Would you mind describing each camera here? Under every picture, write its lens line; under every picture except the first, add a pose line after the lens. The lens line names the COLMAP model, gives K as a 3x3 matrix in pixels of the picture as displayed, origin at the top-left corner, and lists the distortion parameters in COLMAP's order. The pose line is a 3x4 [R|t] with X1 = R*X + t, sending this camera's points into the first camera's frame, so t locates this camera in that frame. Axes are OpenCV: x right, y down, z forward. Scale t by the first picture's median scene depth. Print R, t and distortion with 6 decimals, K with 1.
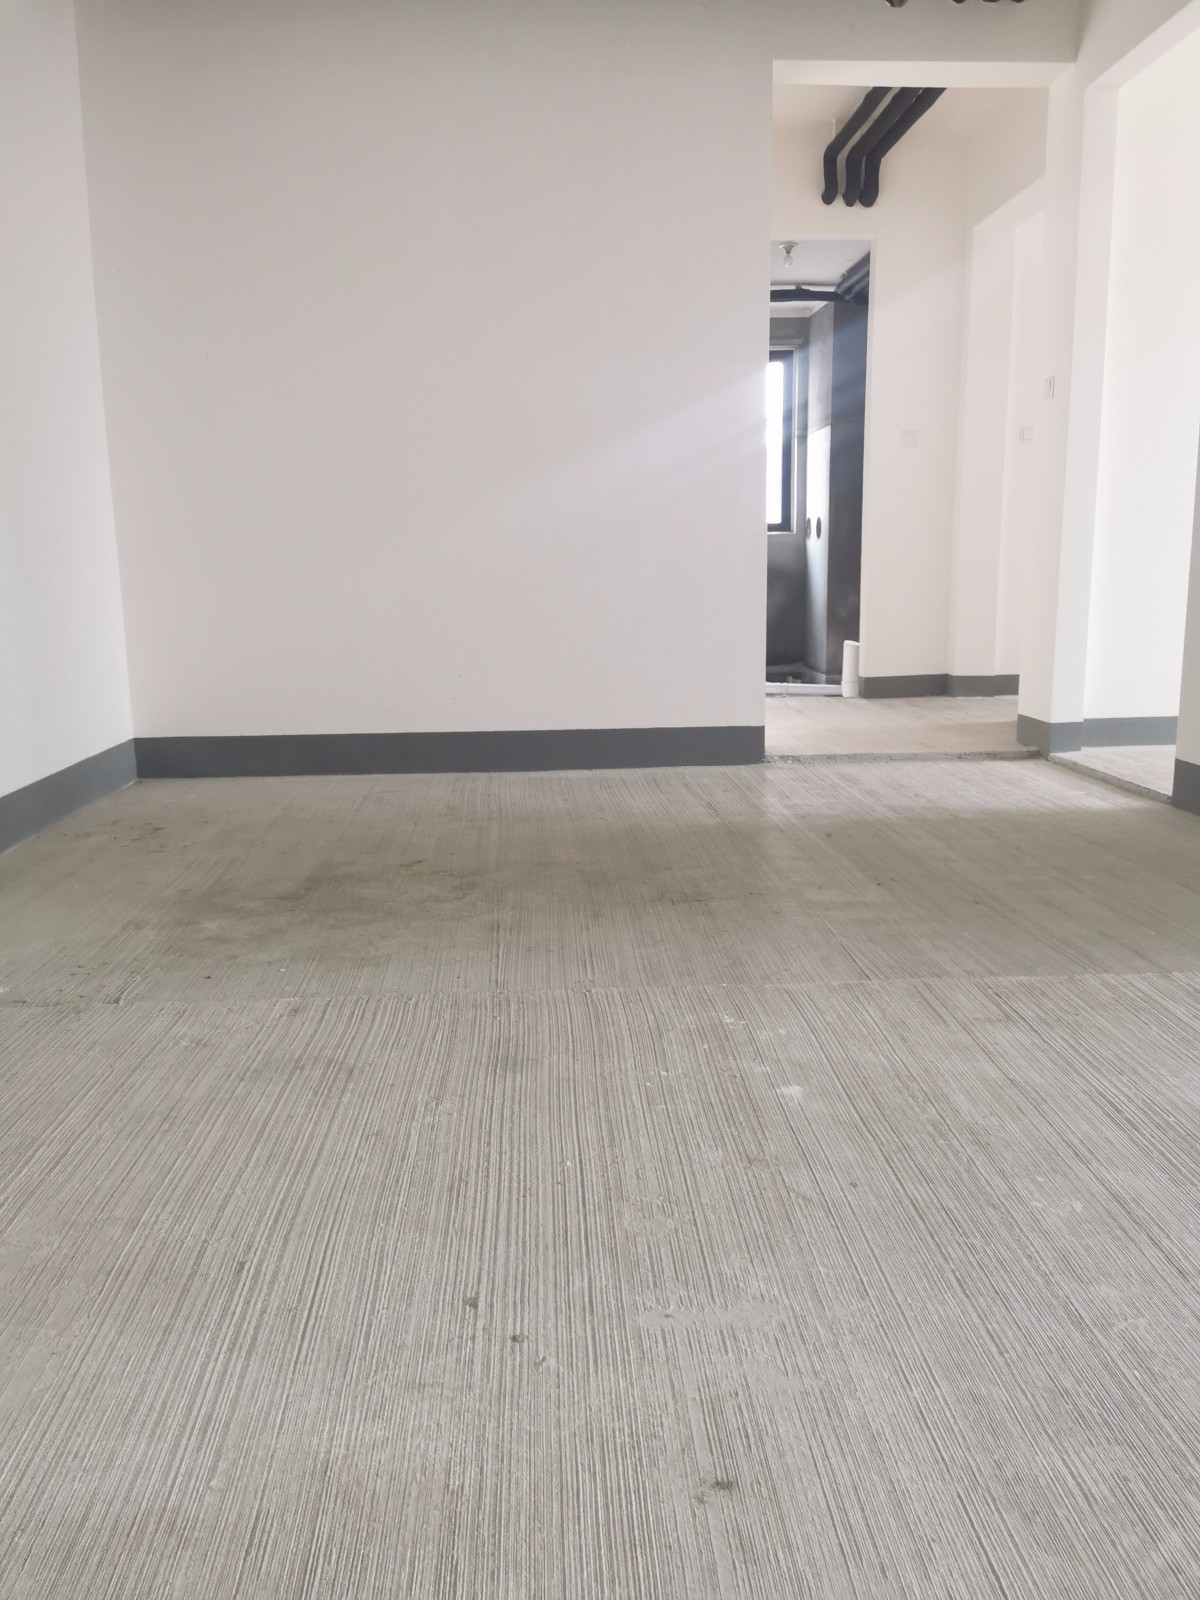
lens RADIAL K [[1237.0, 0, 600.0], [0, 1237.0, 800.0], [0, 0, 1]] dist [0.008561, 0.001507]
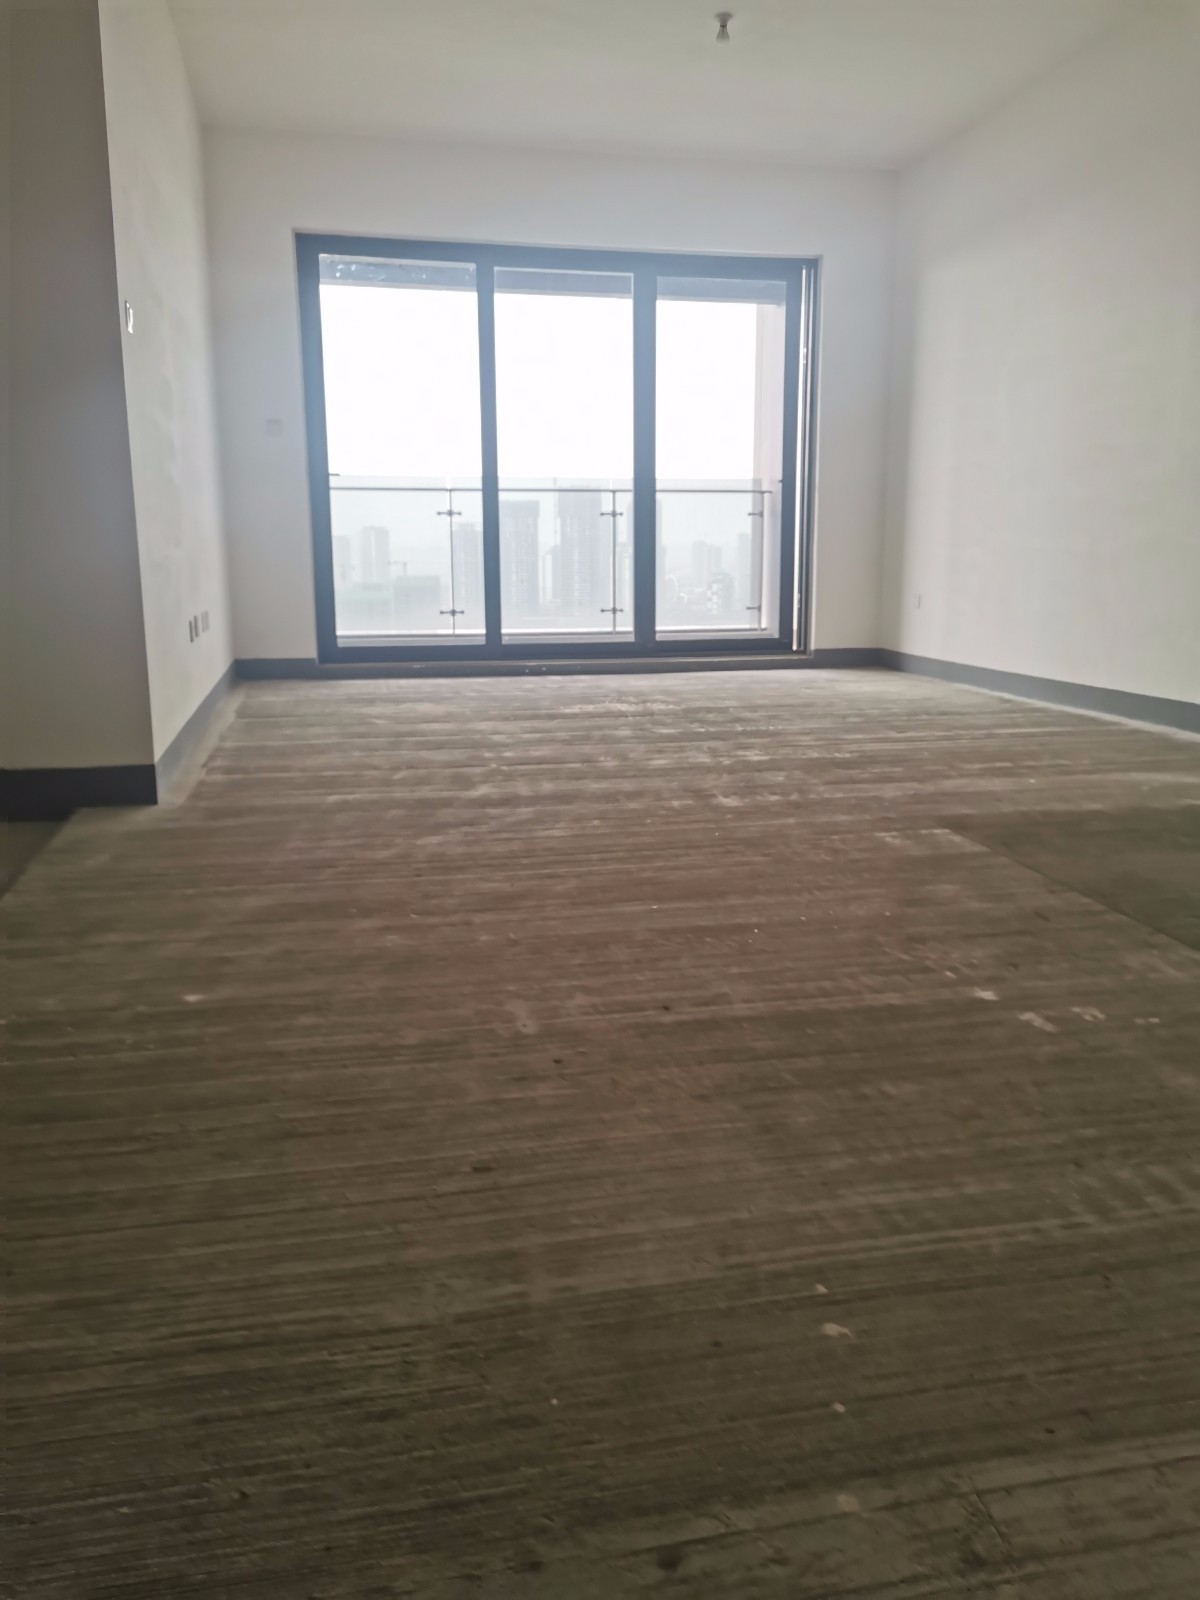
lens RADIAL K [[1237.0, 0, 600.0], [0, 1237.0, 800.0], [0, 0, 1]] dist [0.008561, 0.001507]
pose [[-0.150134, -0.186140, 0.970985, -0.737031], [0.189616, 0.958463, 0.213059, -0.087951], [-0.970312, 0.216102, -0.108603, 0.526731]]
